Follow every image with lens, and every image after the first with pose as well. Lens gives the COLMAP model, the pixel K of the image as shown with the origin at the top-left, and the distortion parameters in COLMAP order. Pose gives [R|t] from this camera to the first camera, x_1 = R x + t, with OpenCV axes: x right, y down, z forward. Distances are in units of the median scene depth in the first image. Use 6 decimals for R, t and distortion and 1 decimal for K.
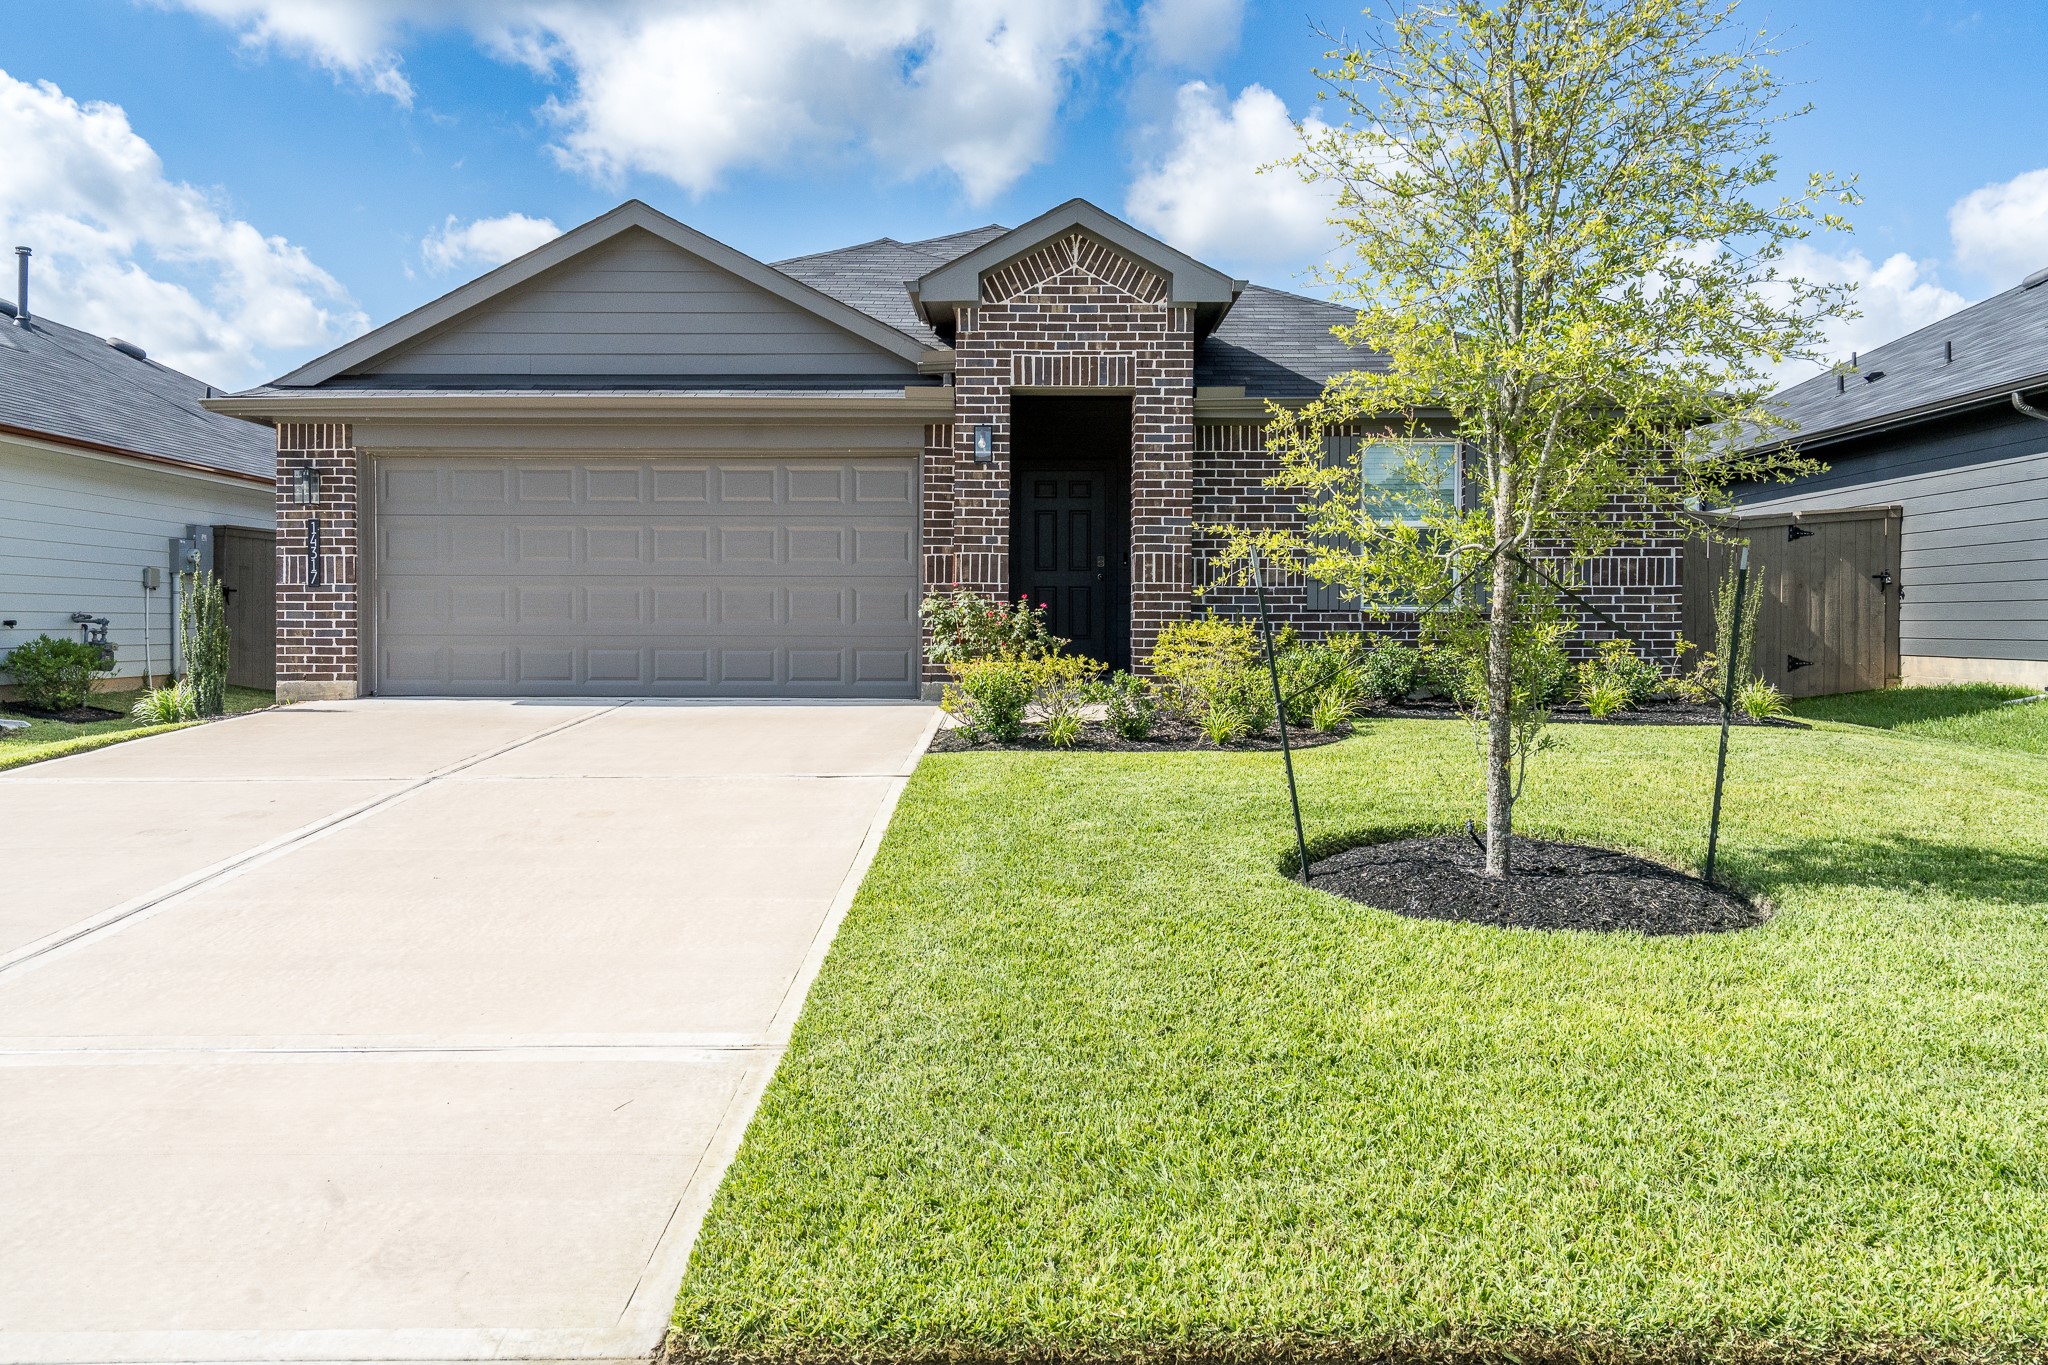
lens RADIAL K [[1418.3, 0, 1022.9], [0, 1418.3, 663.4], [0, 0, 1]] dist [0.006987, 0.001254]
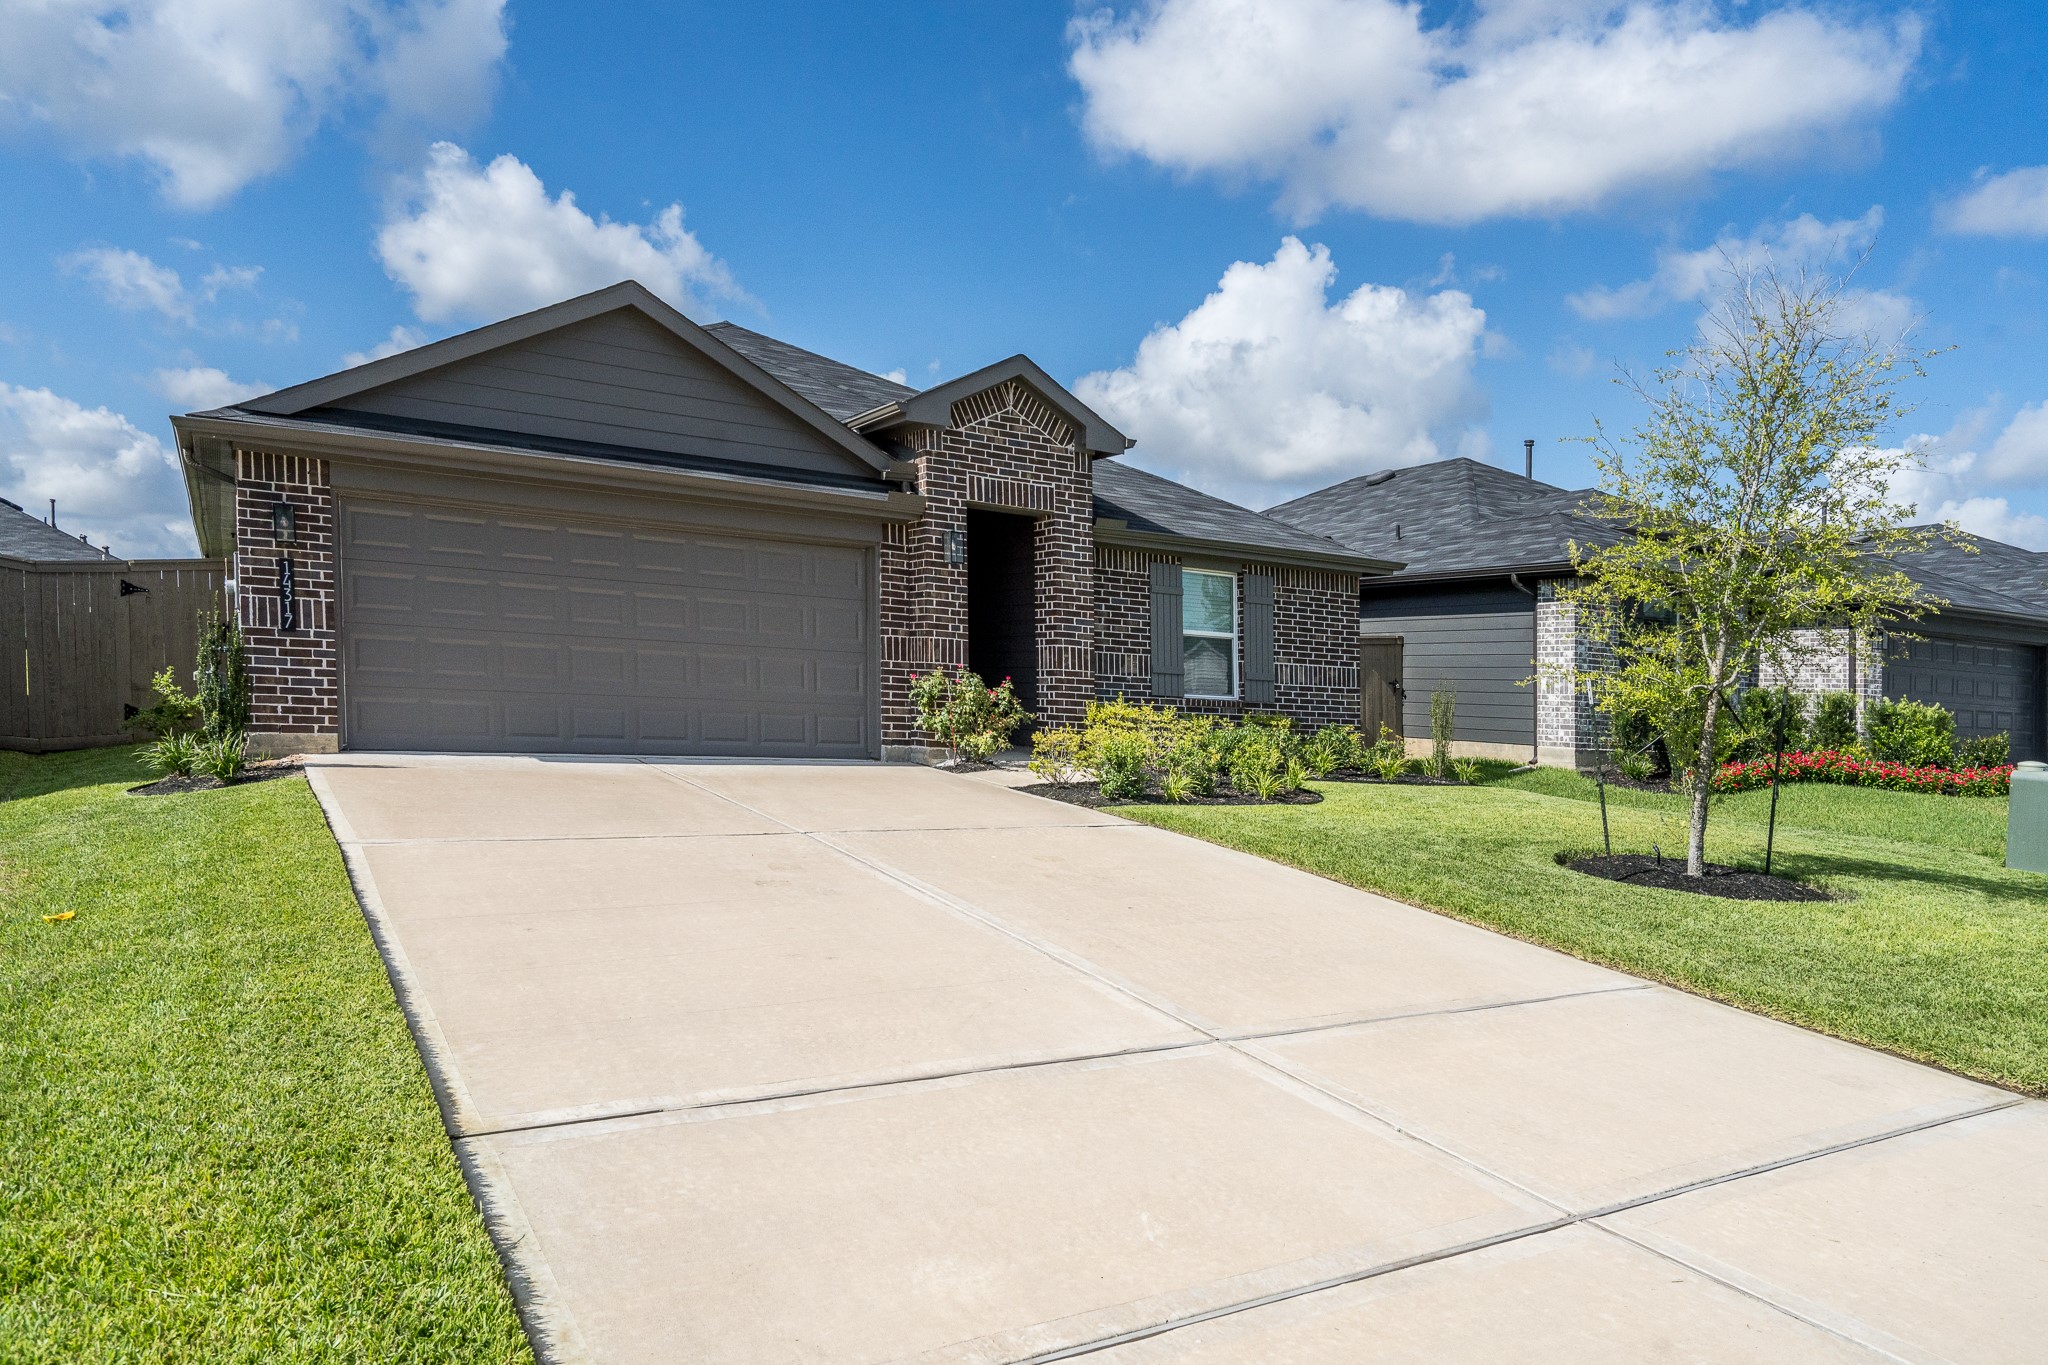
lens RADIAL K [[1308.8, 0, 1023.6], [0, 1308.8, 700.7], [0, 0, 1]] dist [0.006603, 0.000860]
pose [[0.865328, 0.034990, 0.499984, -0.510826], [-0.027344, 0.999370, -0.022614, -0.002526], [-0.500460, 0.005897, 0.865739, 0.019256]]
